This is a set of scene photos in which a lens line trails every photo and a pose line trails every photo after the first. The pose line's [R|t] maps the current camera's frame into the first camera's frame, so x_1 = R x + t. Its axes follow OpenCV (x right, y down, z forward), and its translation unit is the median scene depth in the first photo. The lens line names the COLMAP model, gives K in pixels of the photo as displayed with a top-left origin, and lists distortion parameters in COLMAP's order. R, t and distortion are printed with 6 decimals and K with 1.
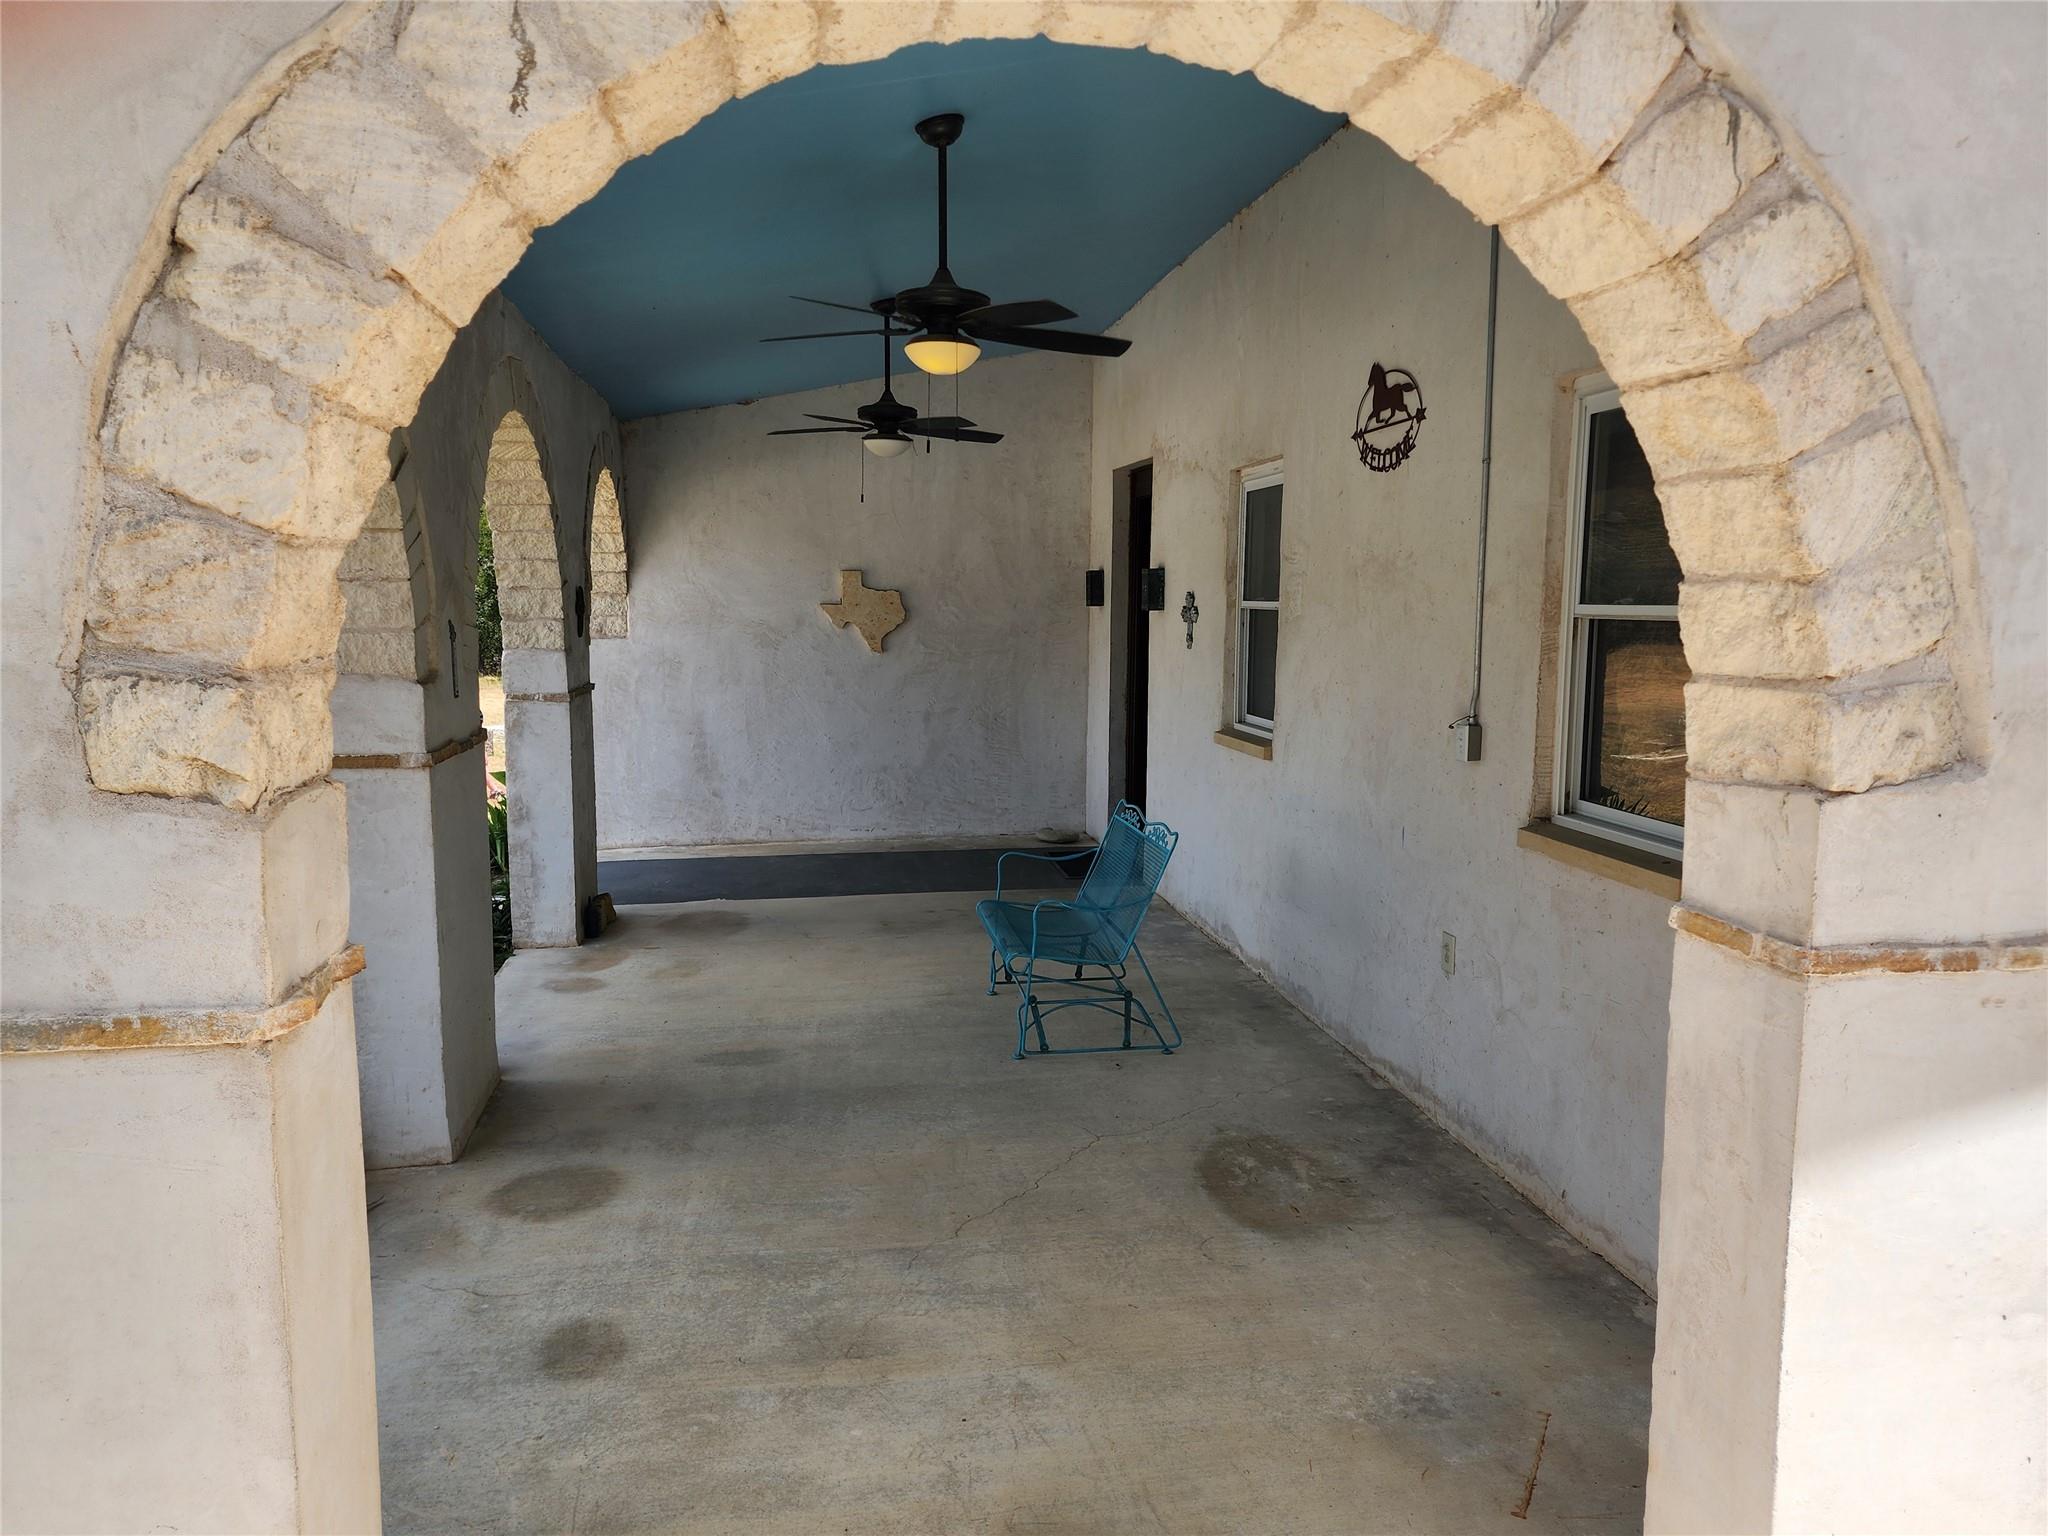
lens RADIAL K [[1383.6, 0, 1024.1], [0, 1383.6, 766.5], [0, 0, 1]] dist [0.023456, -0.008770]
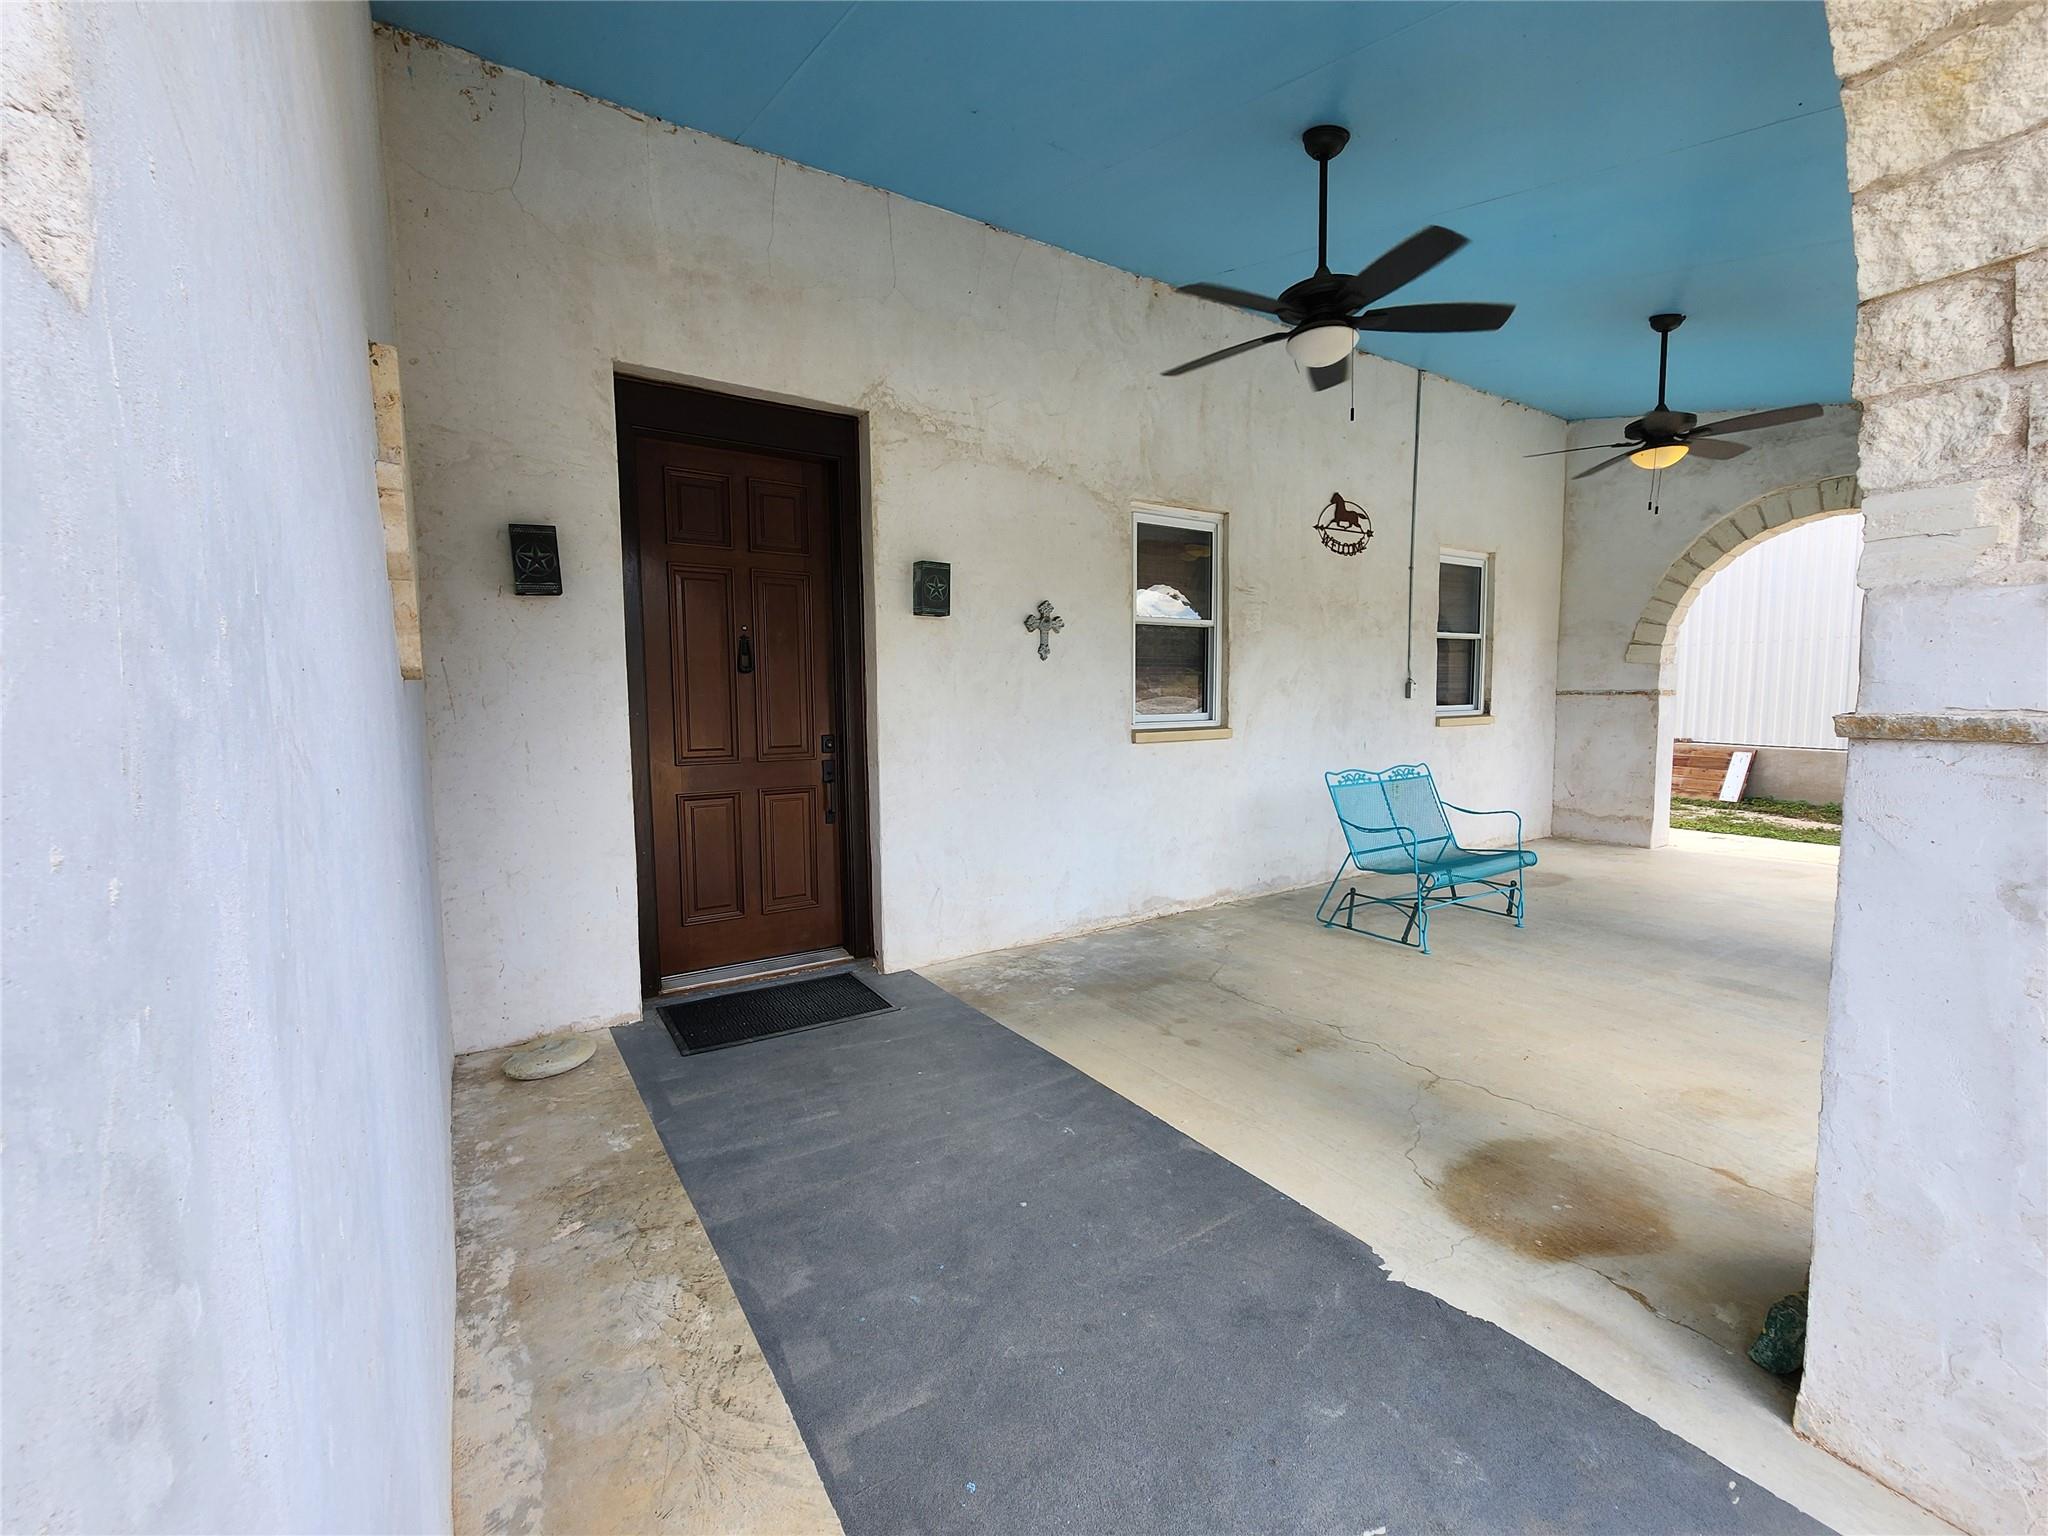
lens RADIAL K [[840.2, 0, 1029.4], [0, 840.2, 760.9], [0, 0, 1]] dist [-0.004749, 0.000587]
pose [[-0.403719, -0.081271, 0.911266, -0.622840], [0.114698, 0.983692, 0.138546, -0.149647], [-0.907665, 0.160454, -0.387813, 1.895925]]
